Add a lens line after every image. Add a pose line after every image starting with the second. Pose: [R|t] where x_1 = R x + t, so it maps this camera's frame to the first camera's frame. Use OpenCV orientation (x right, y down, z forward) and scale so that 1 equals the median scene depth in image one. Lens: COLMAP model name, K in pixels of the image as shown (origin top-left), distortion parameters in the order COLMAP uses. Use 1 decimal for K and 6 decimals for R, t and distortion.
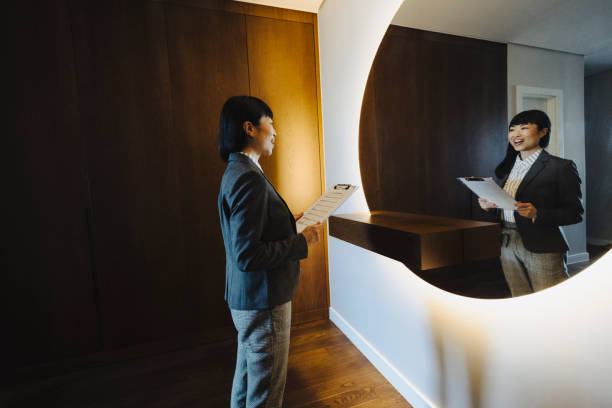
lens RADIAL K [[274.7, 0, 308.8], [0, 274.7, 205.4], [0, 0, 1]] dist [-0.001023, 0.000041]
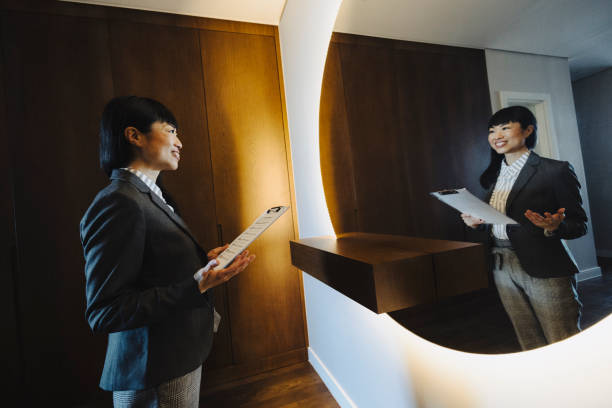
lens RADIAL K [[274.7, 0, 308.8], [0, 274.7, 205.4], [0, 0, 1]] dist [-0.001023, 0.000041]
pose [[0.998770, -0.049363, -0.004701, 0.151998], [0.048808, 0.995390, -0.082564, -0.001462], [0.008755, 0.082233, 0.996575, 0.151827]]
